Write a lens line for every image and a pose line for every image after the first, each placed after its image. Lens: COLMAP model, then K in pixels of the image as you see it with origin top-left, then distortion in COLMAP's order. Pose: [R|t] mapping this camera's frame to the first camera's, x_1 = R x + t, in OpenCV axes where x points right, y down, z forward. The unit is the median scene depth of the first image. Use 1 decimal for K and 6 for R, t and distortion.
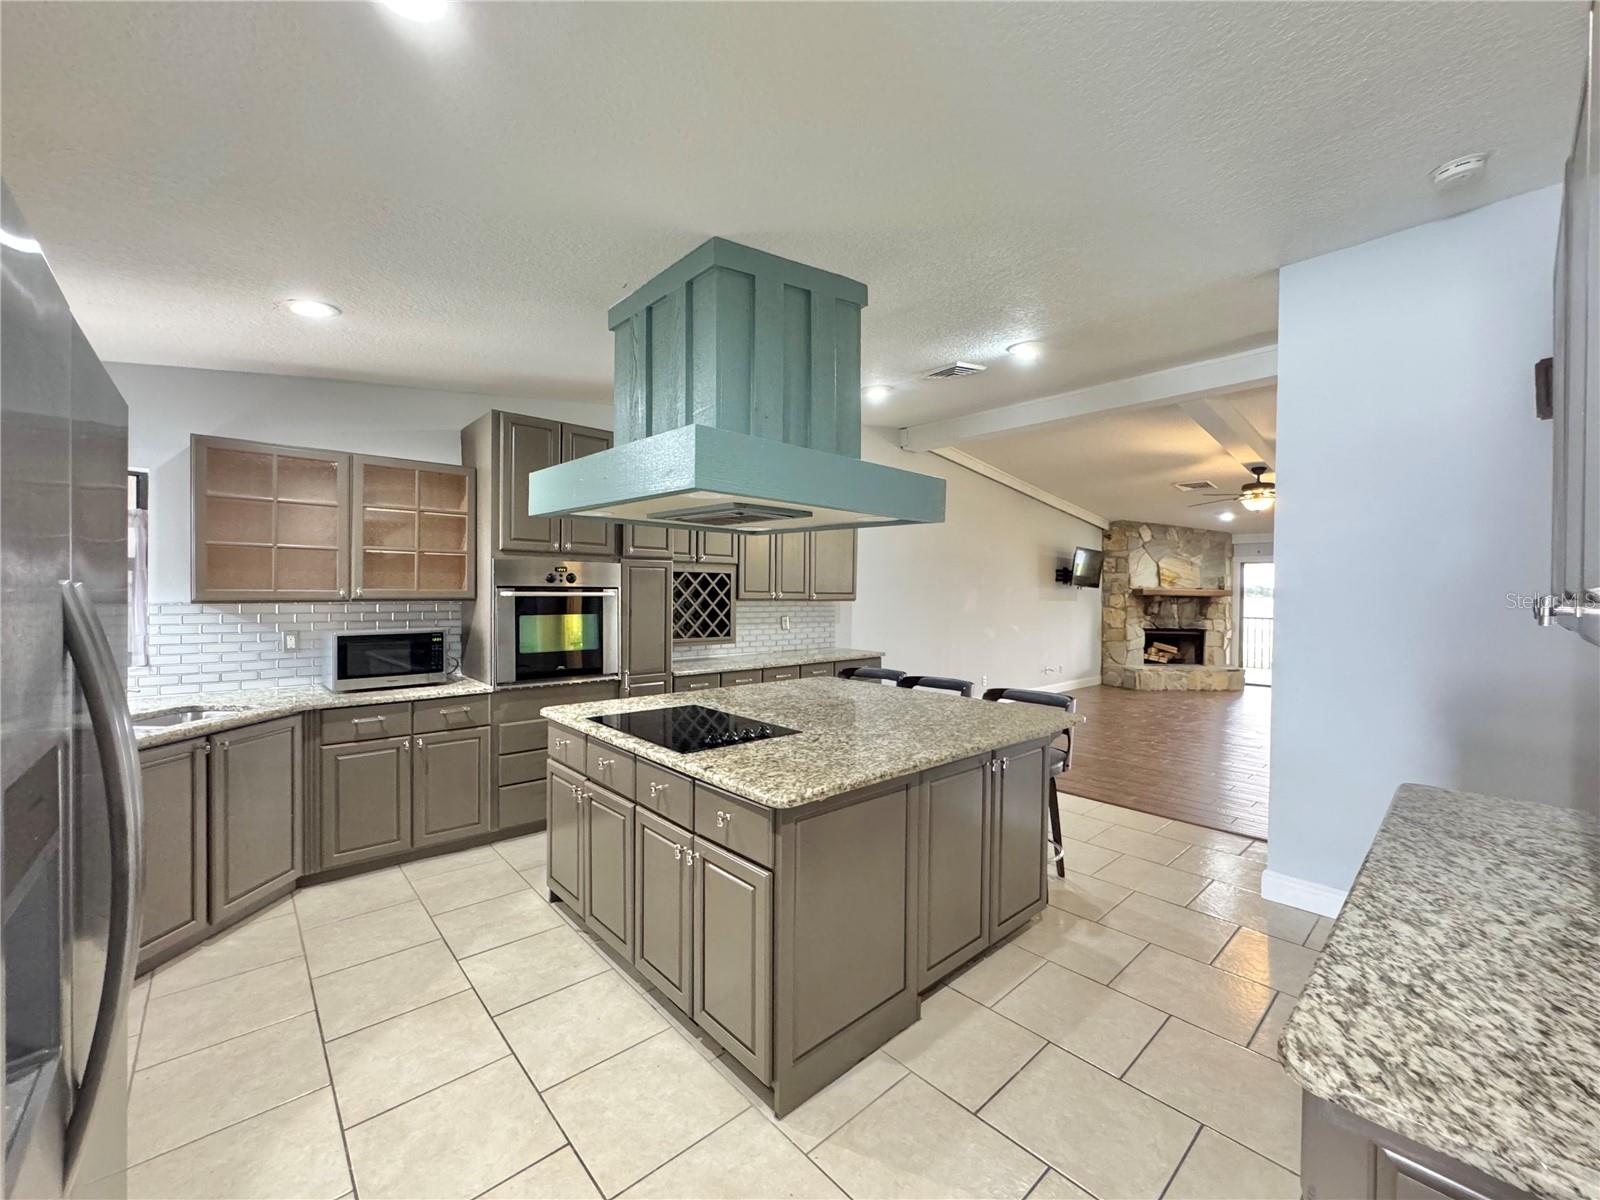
lens RADIAL K [[641.1, 0, 800.5], [0, 641.1, 598.7], [0, 0, 1]] dist [-0.003889, 0.000366]
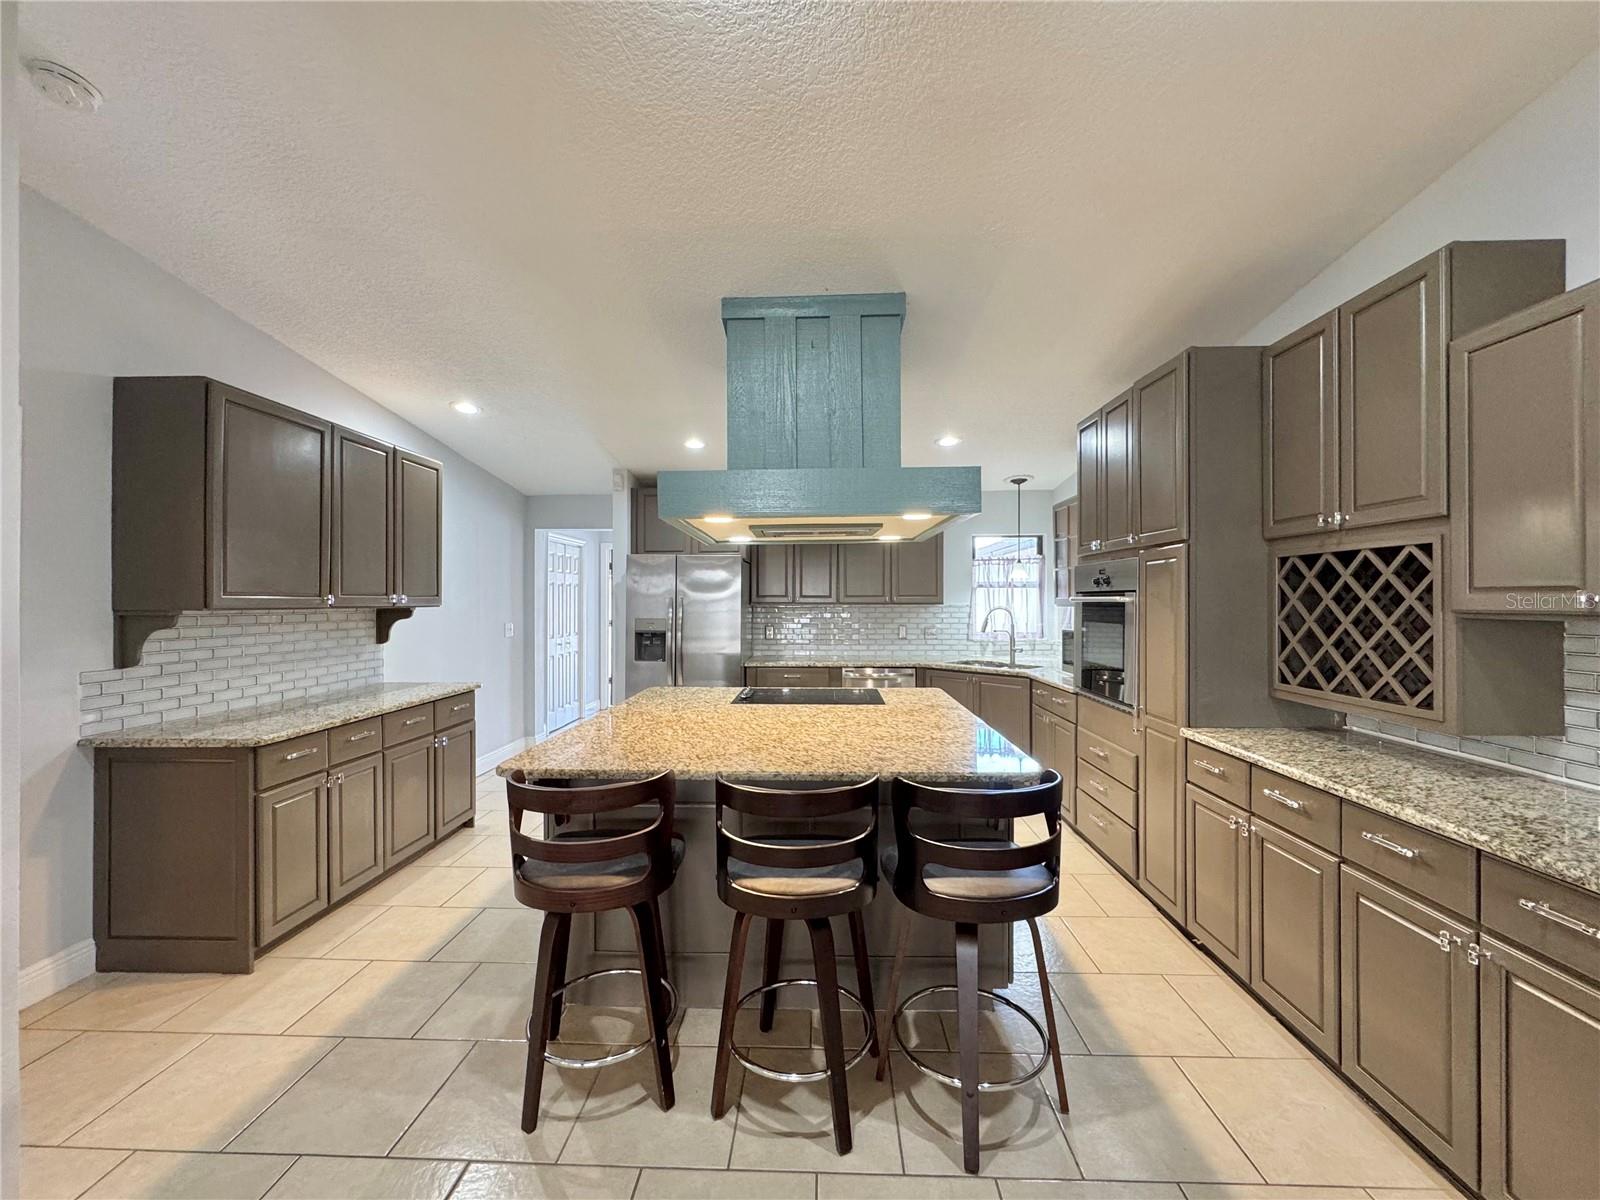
lens RADIAL K [[641.1, 0, 811.0], [0, 641.1, 597.3], [0, 0, 1]] dist [-0.003889, 0.000366]
pose [[-0.691460, -0.011157, -0.722329, 0.204485], [-0.011450, 0.999924, -0.004483, -0.000747], [0.722324, 0.005171, -0.691535, 0.496205]]
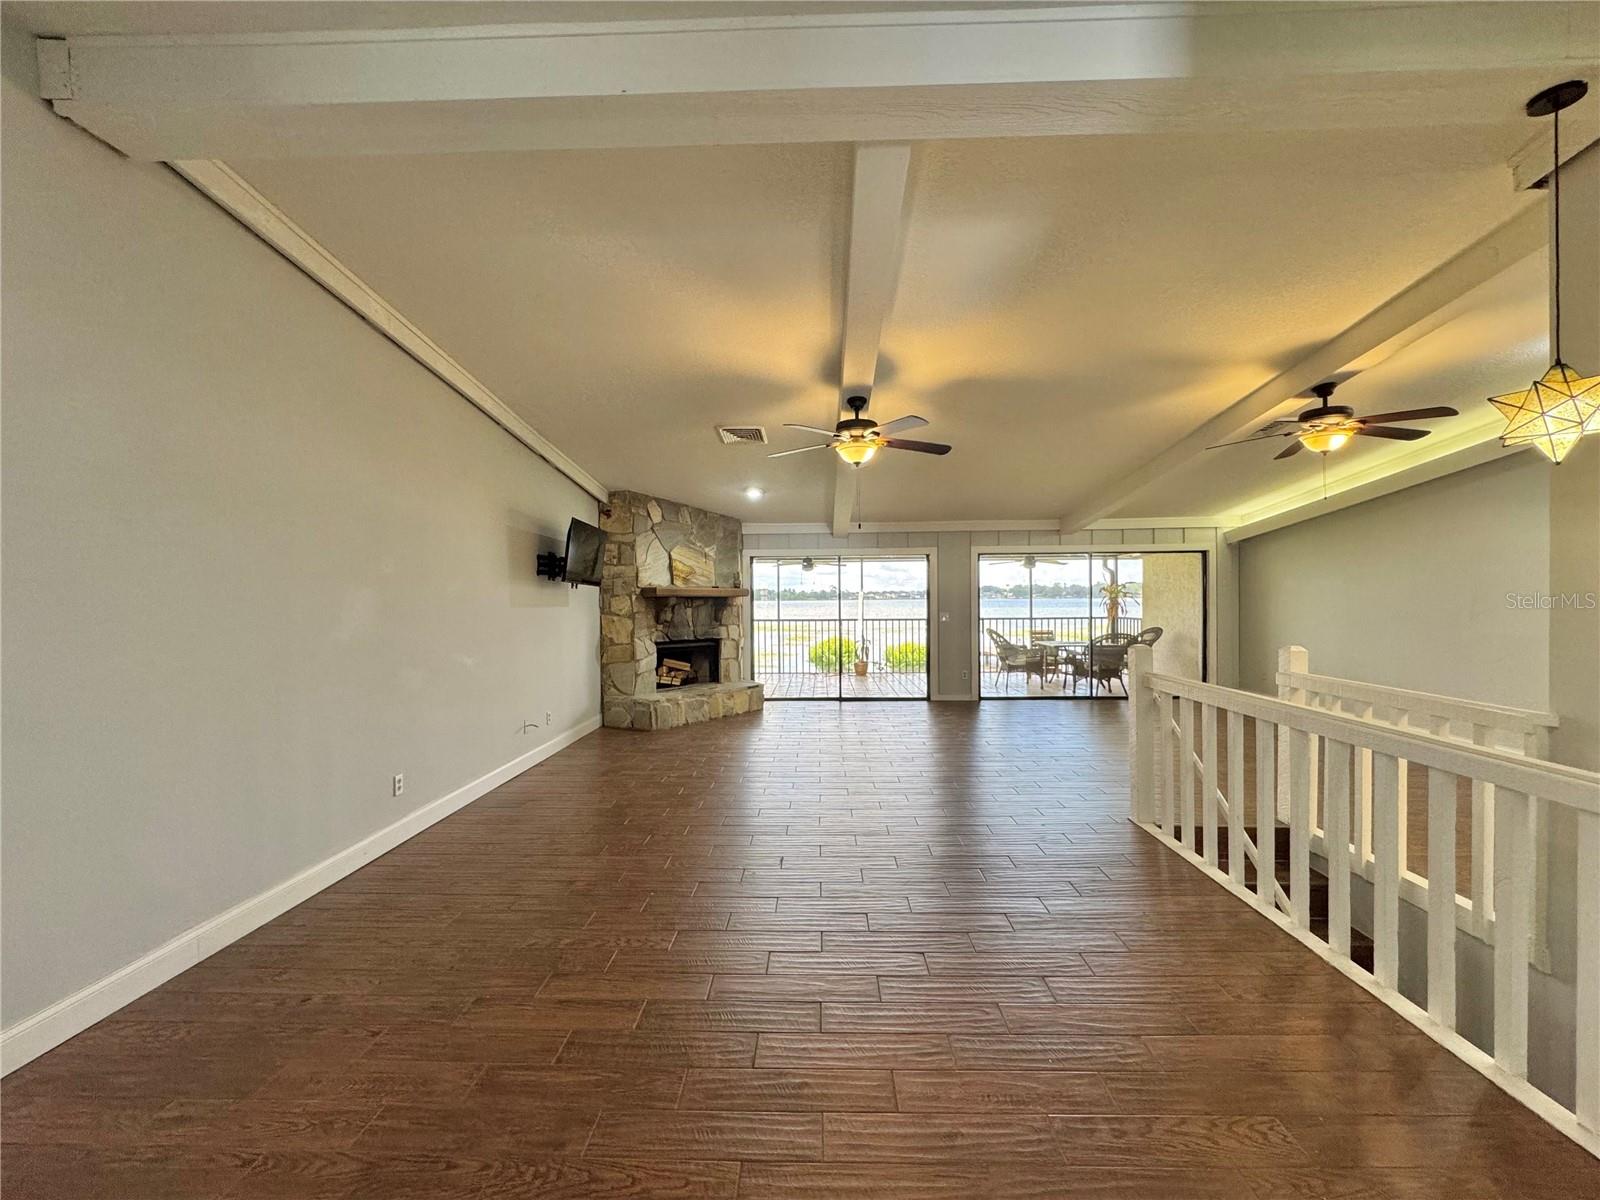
lens RADIAL K [[641.1, 0, 803.1], [0, 641.1, 600.0], [0, 0, 1]] dist [-0.003889, 0.000366]
pose [[0.690864, -0.018438, 0.722750, 0.126300], [0.022469, 0.999739, 0.004028, -0.000748], [-0.722636, 0.013457, 0.691098, 0.374792]]
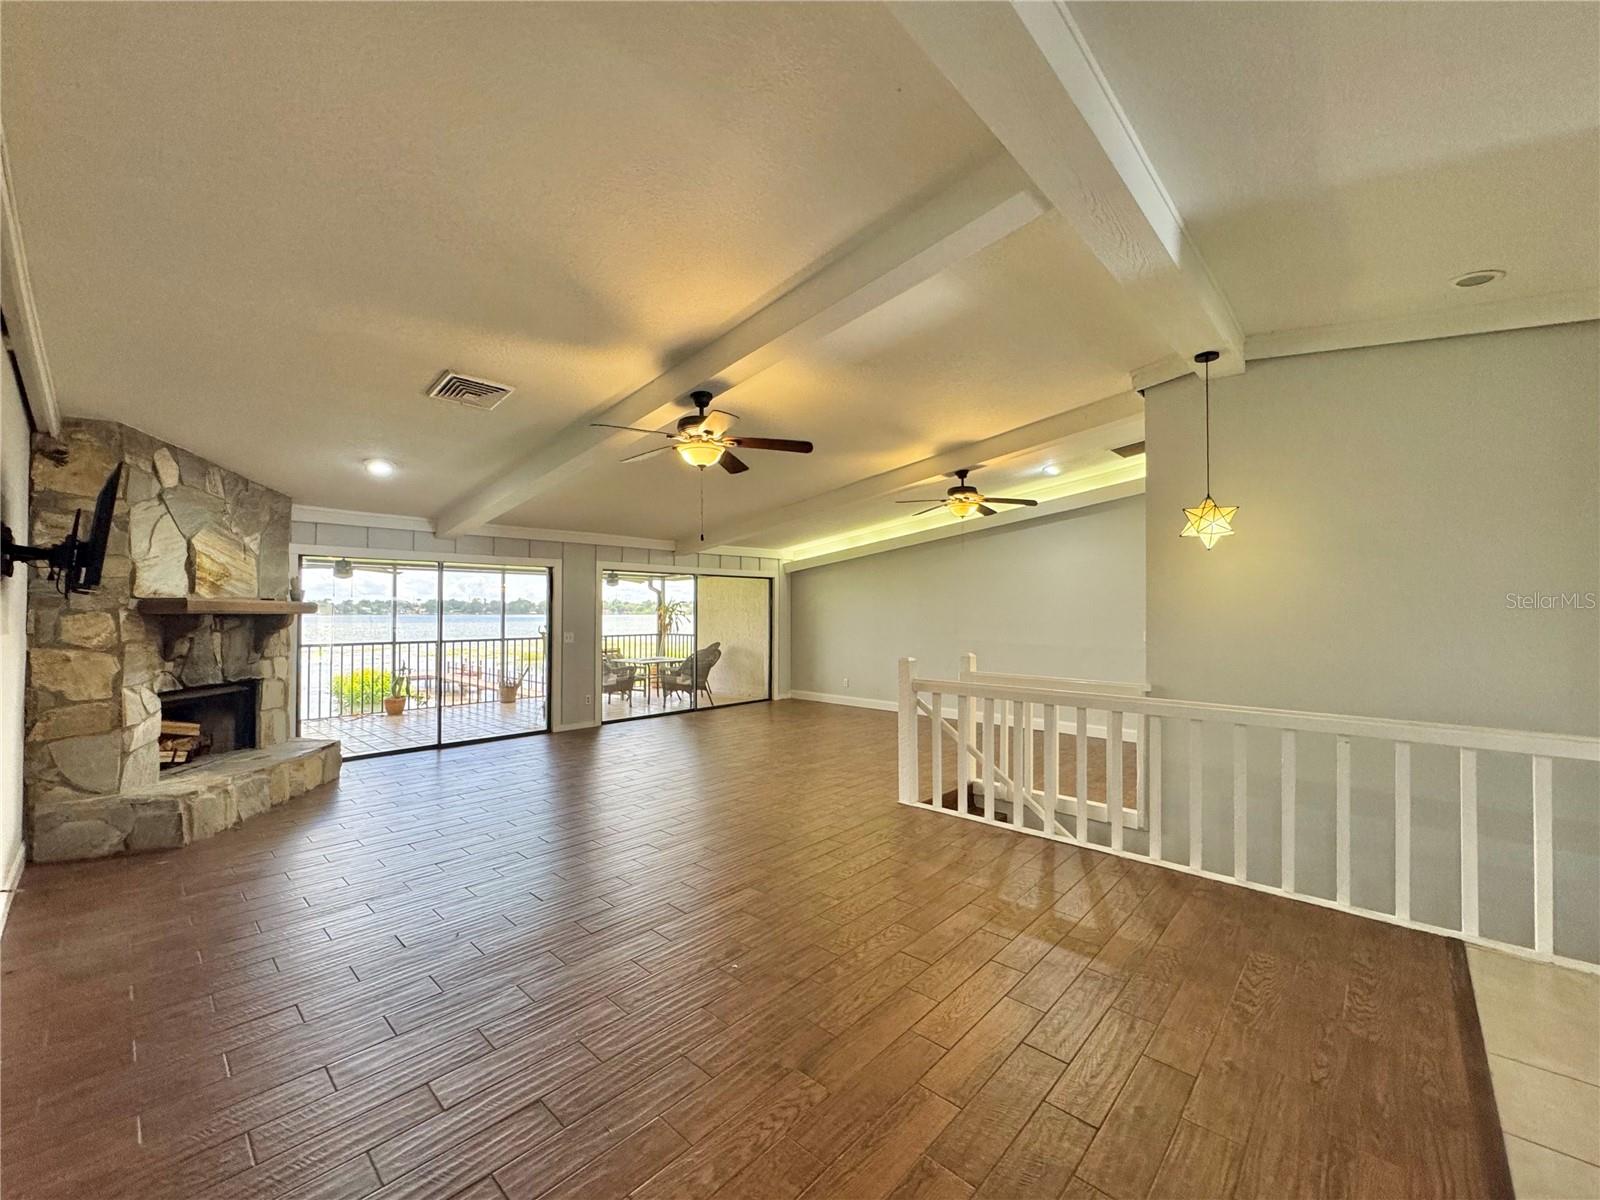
lens RADIAL K [[641.1, 0, 801.2], [0, 641.1, 600.9], [0, 0, 1]] dist [-0.003889, 0.000366]
pose [[-0.088666, 0.006390, 0.996041, 0.080521], [0.009917, 0.999936, -0.005532, -0.007461], [-0.996012, 0.009388, -0.088724, 0.618368]]
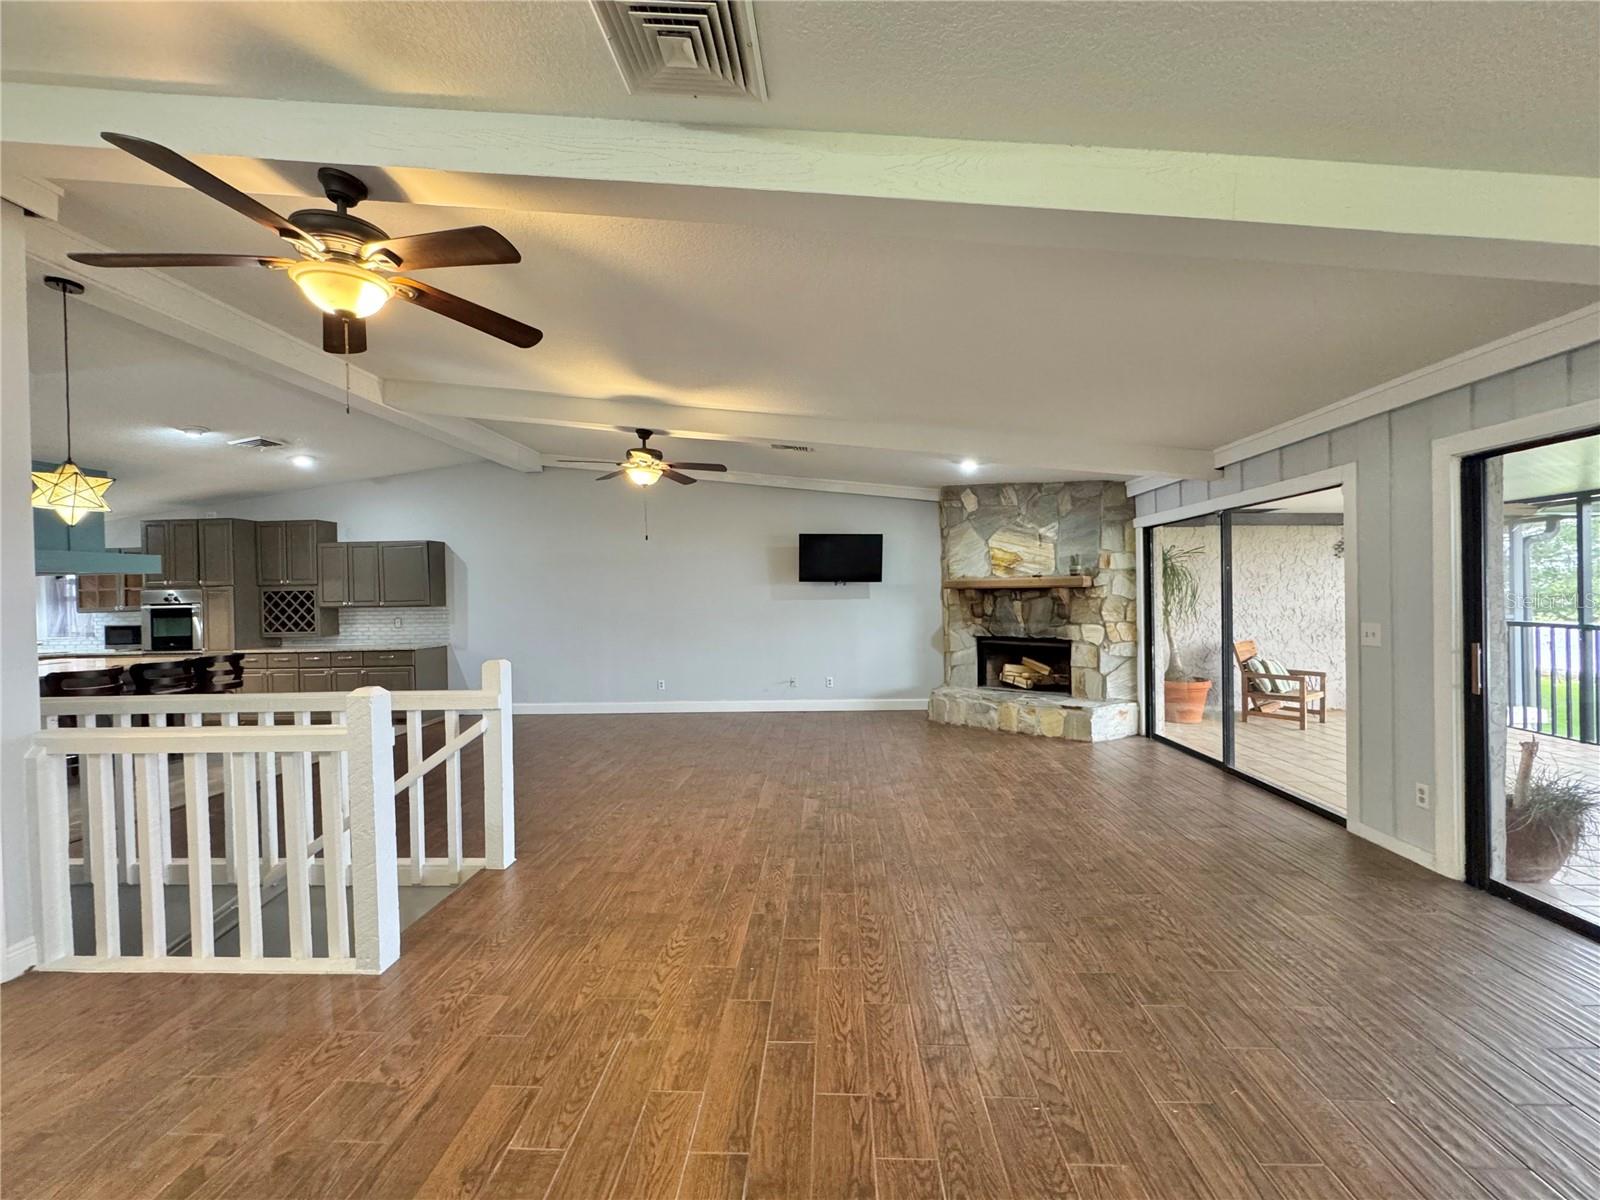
lens RADIAL K [[641.1, 0, 800.3], [0, 641.1, 601.8], [0, 0, 1]] dist [-0.003889, 0.000366]
pose [[0.702269, -0.016404, -0.711723, 0.904464], [0.018809, 0.999813, -0.004484, 0.008462], [0.711663, -0.010238, 0.702446, 0.373994]]
